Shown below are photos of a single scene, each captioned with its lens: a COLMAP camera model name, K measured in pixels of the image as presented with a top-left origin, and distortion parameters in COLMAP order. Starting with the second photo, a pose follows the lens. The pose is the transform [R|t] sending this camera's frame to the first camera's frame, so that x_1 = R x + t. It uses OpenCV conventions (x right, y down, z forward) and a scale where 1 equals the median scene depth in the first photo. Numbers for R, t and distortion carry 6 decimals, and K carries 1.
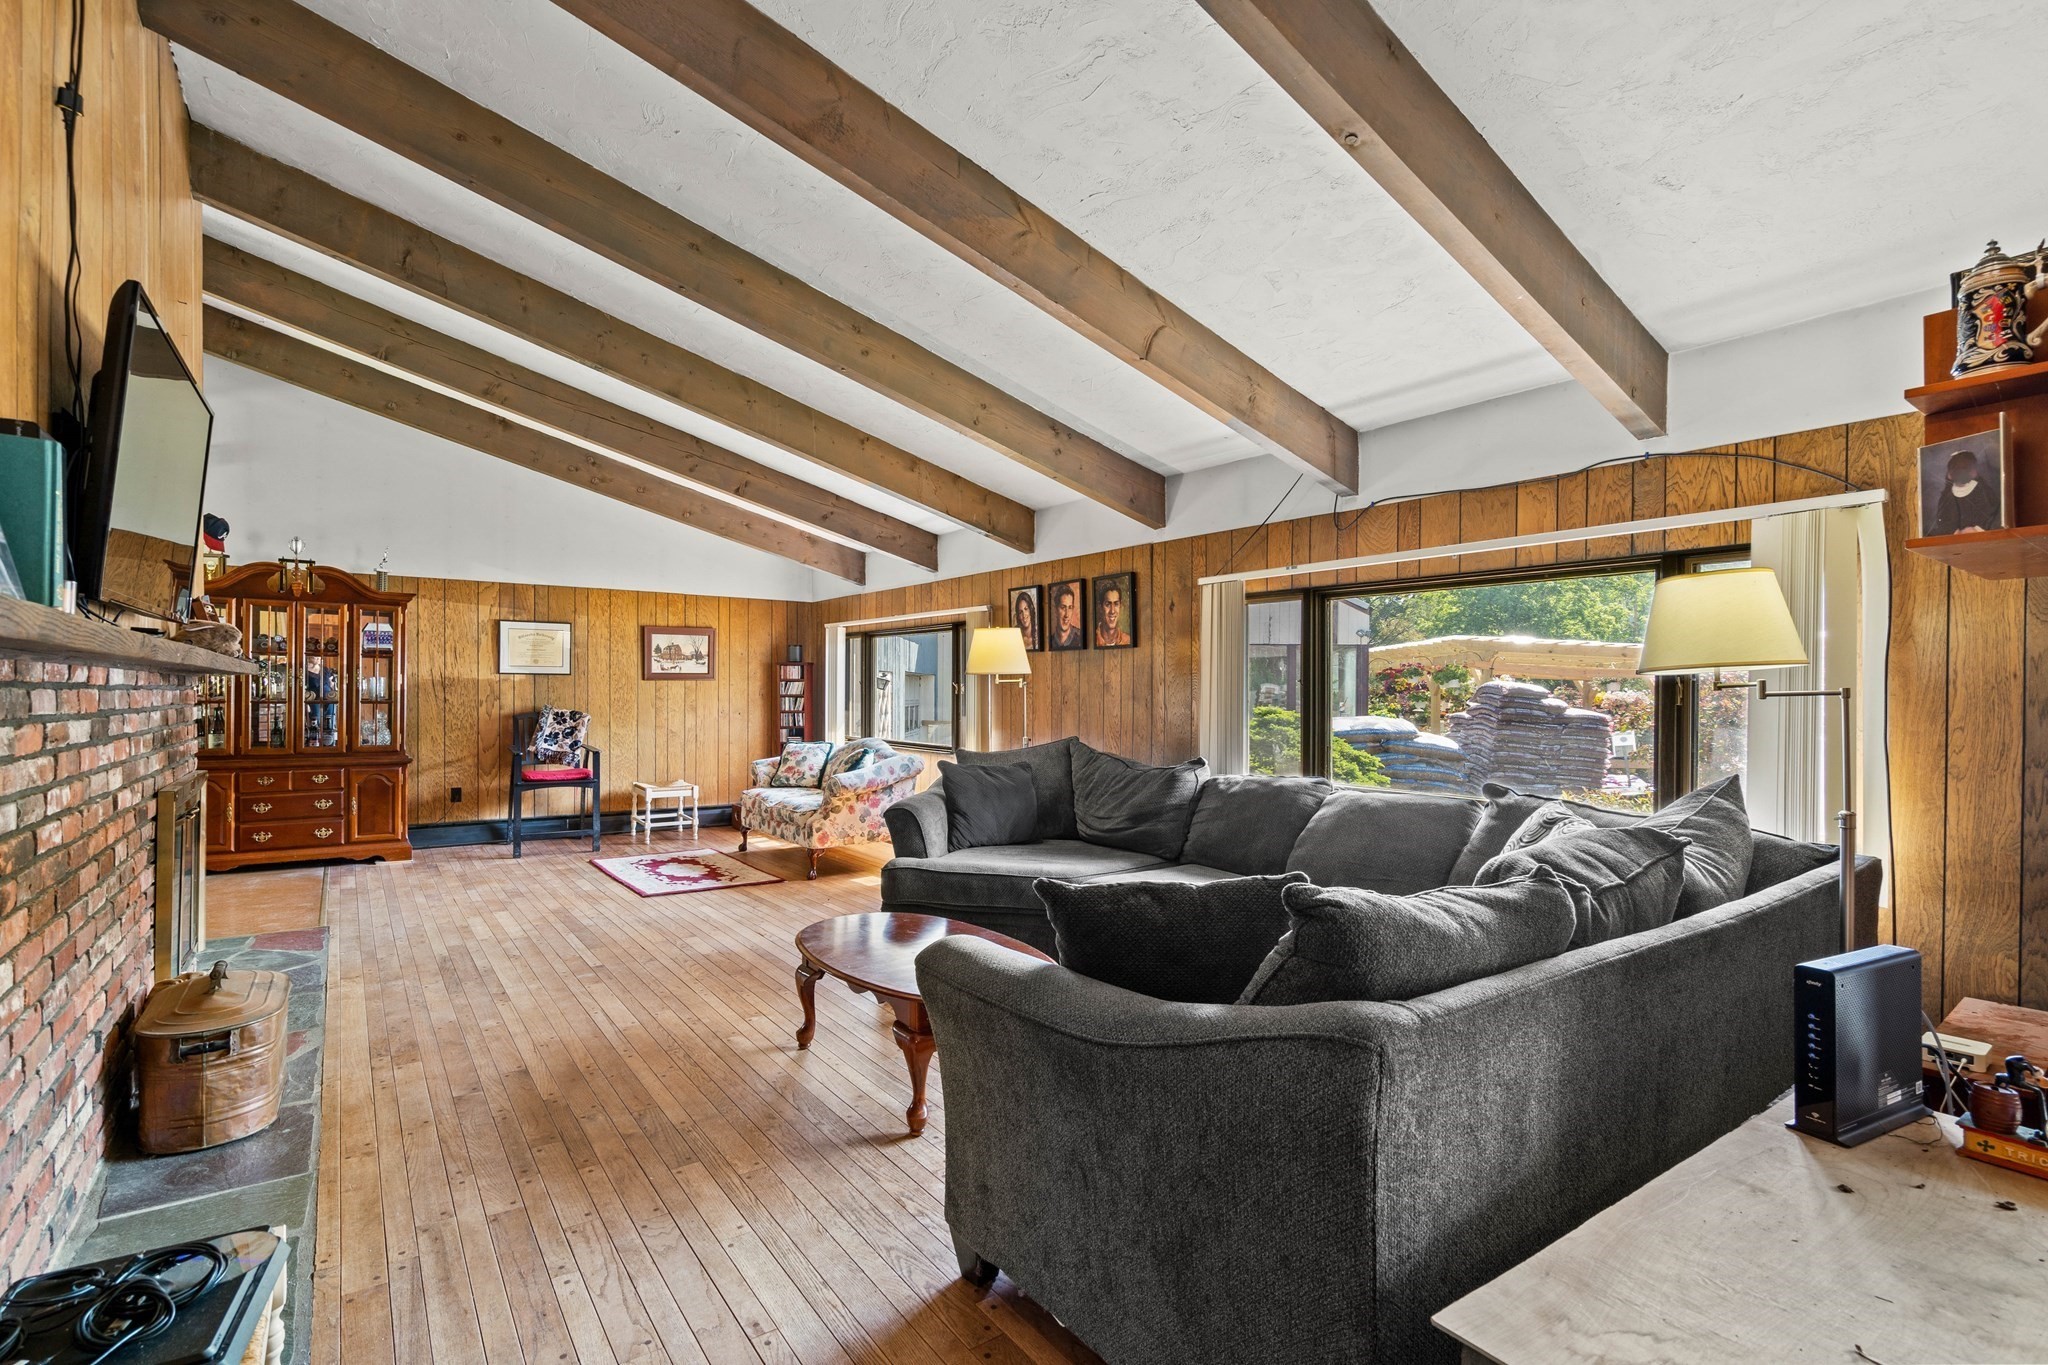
lens RADIAL K [[982.6, 0, 1024.0], [0, 982.6, 682.5], [0, 0, 1]] dist [0.033705, 0.000259]
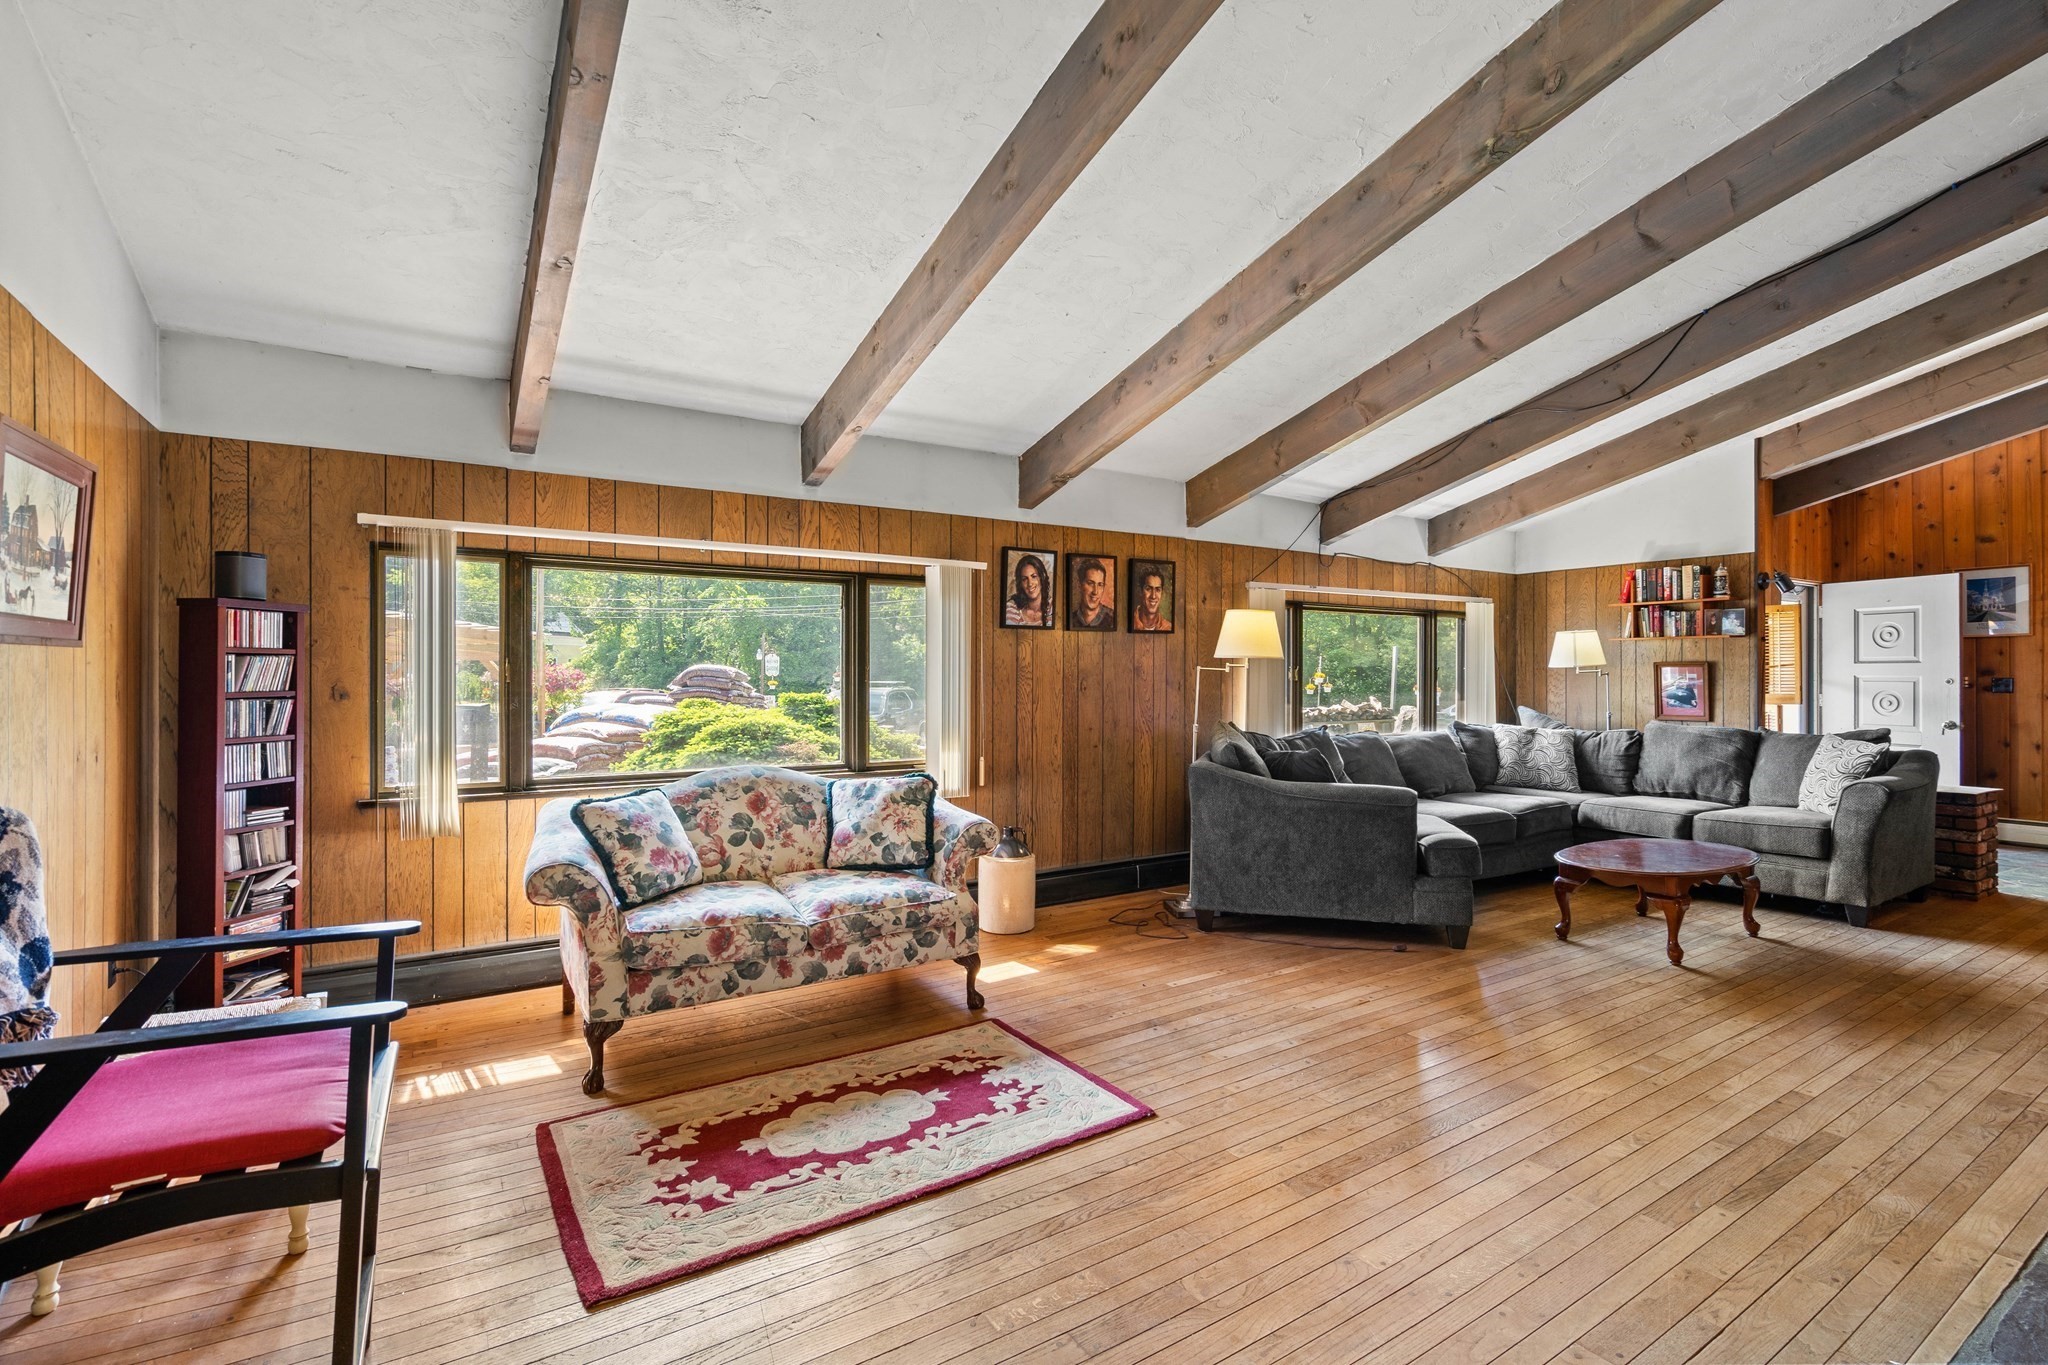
lens RADIAL K [[928.4, 0, 1024.0], [0, 928.4, 682.5], [0, 0, 1]] dist [-0.009420, 0.000588]
pose [[0.040728, -0.004640, 0.999159, -0.813206], [-0.000035, 0.999989, 0.004645, 0.010639], [-0.999170, -0.000224, 0.040727, 1.028628]]
